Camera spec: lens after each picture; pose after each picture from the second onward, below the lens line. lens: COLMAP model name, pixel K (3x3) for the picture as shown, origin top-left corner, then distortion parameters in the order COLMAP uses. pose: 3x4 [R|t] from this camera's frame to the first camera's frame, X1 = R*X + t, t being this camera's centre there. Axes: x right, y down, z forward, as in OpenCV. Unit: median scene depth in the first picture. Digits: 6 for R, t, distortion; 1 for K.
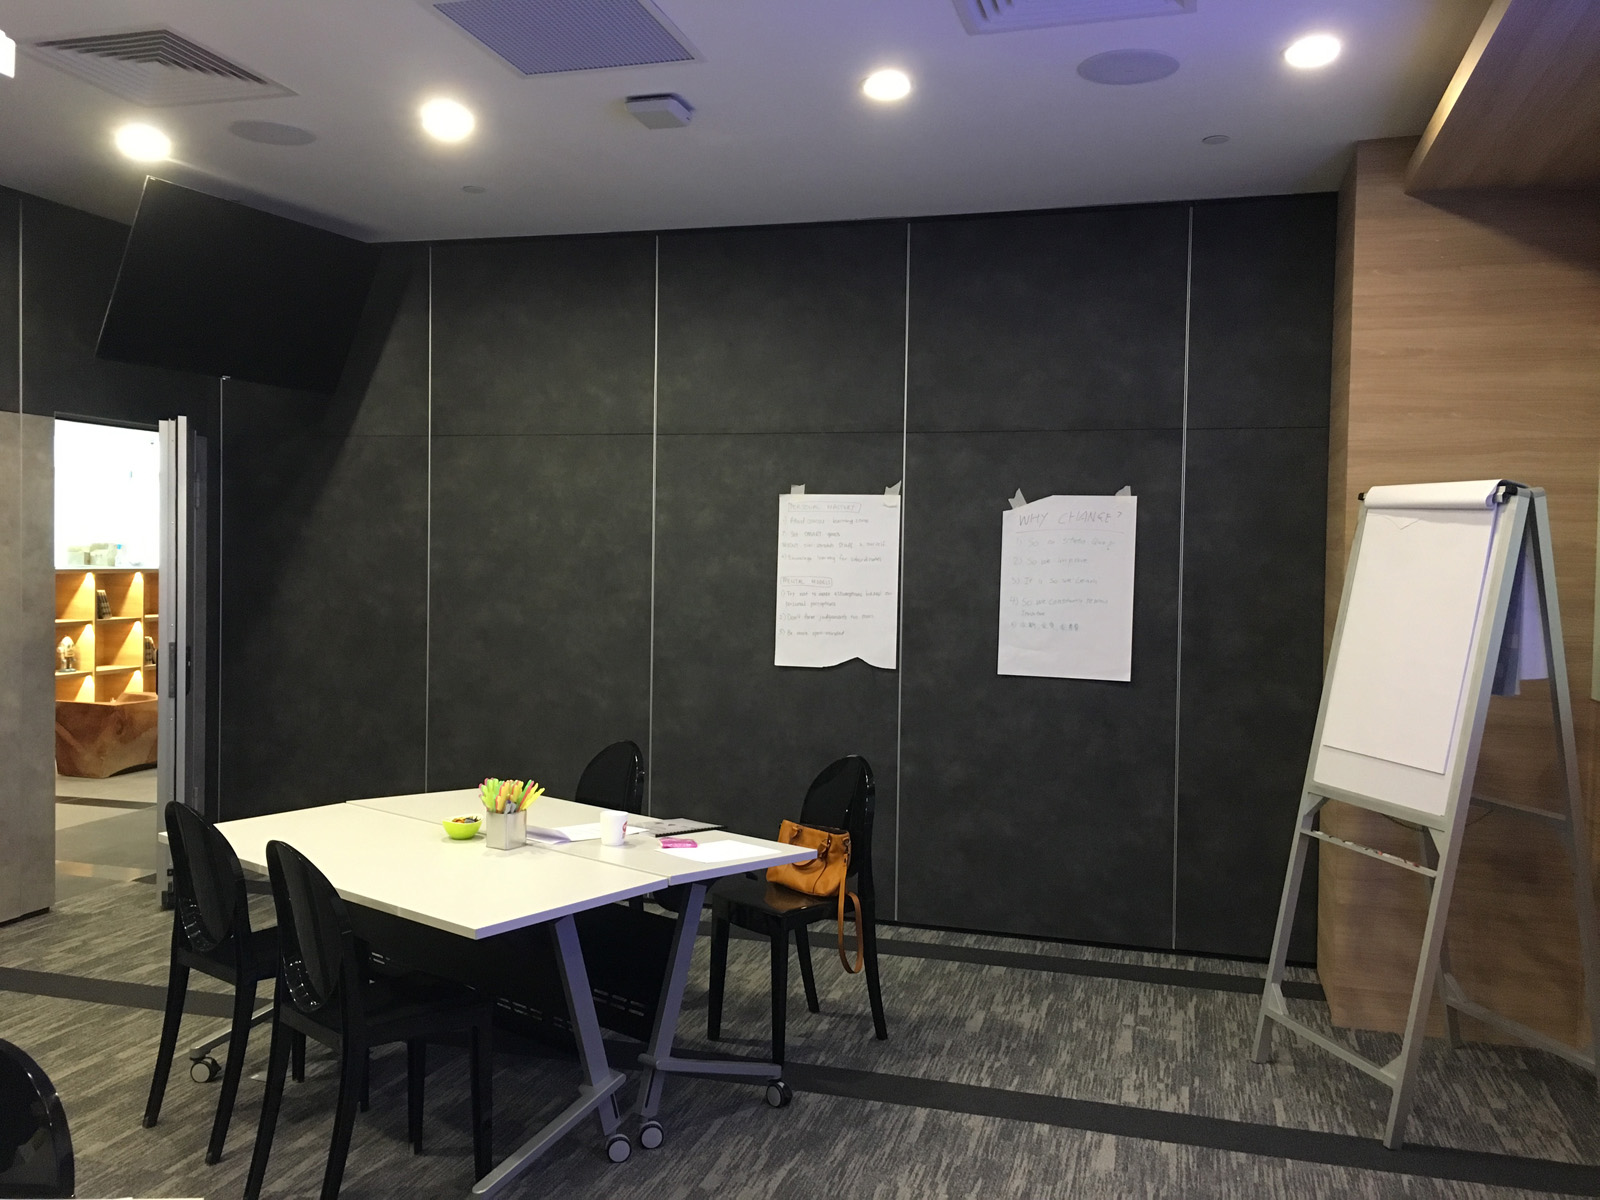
lens RADIAL K [[1369.3, 0, 797.7], [0, 1369.3, 590.9], [0, 0, 1]] dist [0.086254, -0.111666]
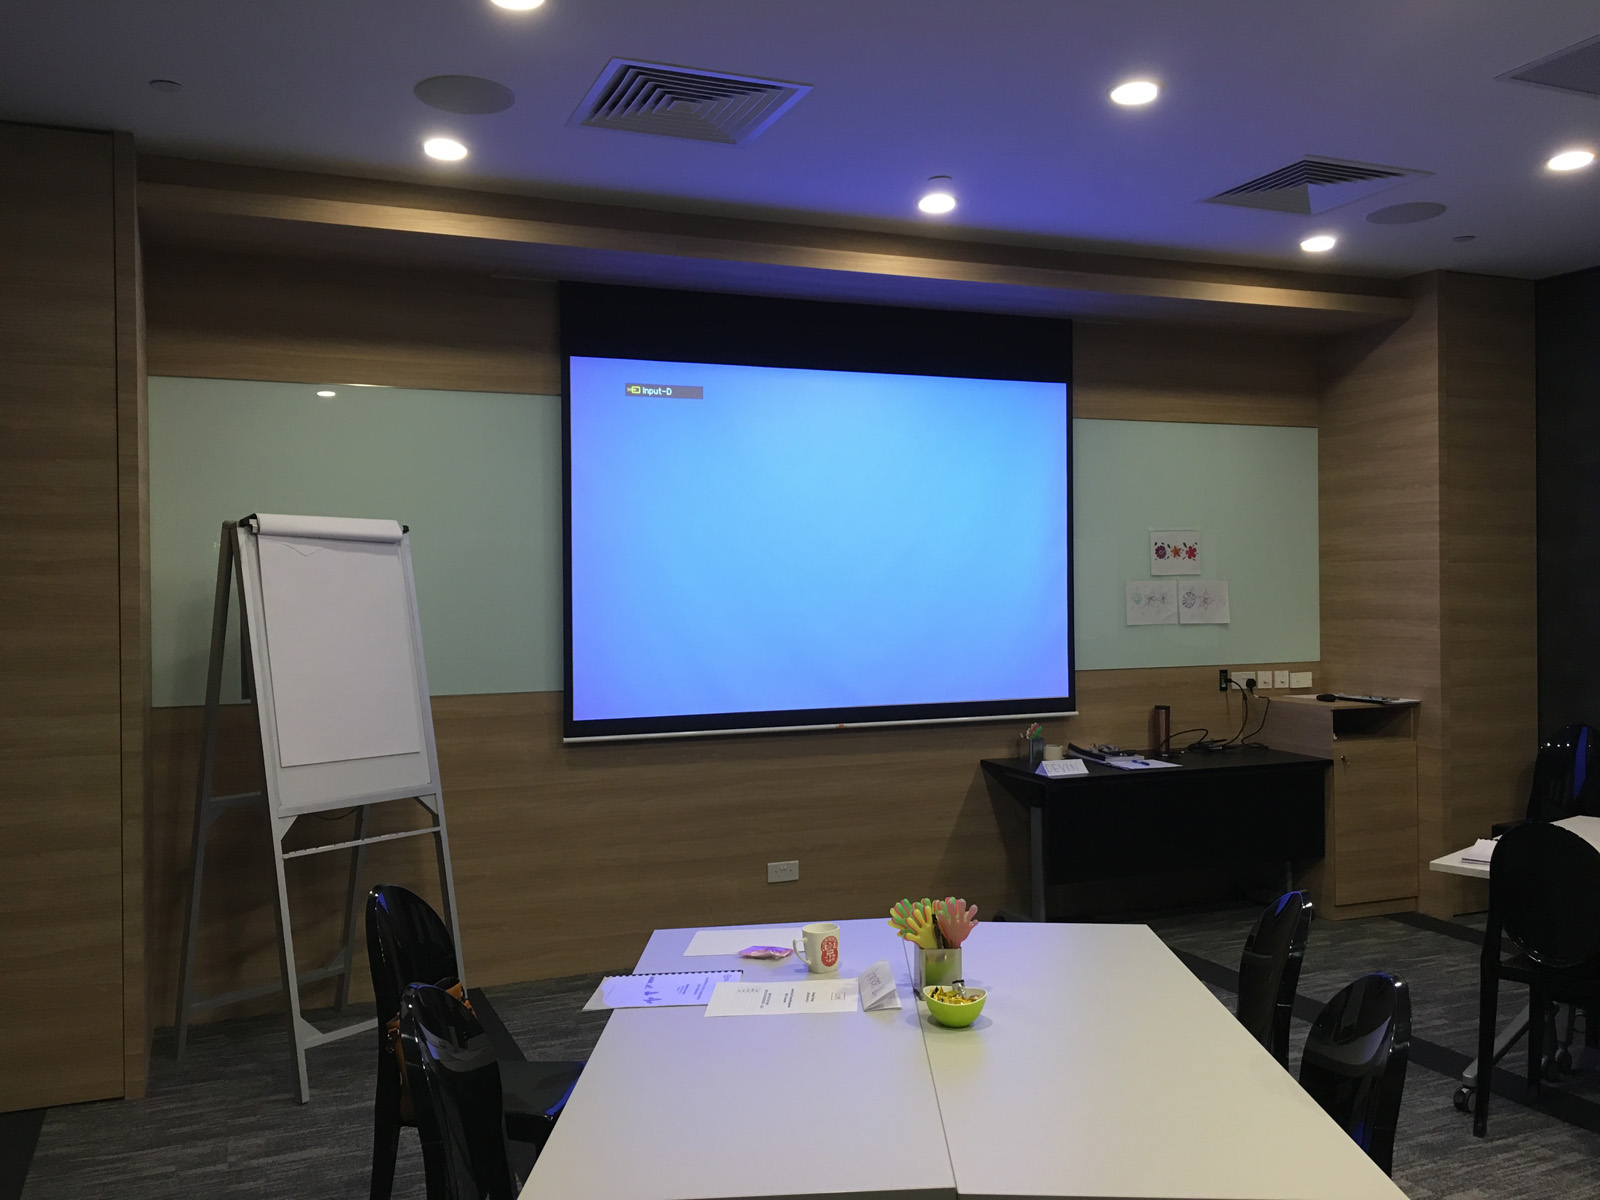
lens RADIAL K [[1369.3, 0, 797.7], [0, 1369.3, 590.9], [0, 0, 1]] dist [0.086254, -0.111666]
pose [[-0.630944, -0.011696, 0.775741, -0.613792], [0.020108, 0.999304, 0.031422, -0.040029], [-0.775568, 0.035425, -0.630269, 1.284857]]
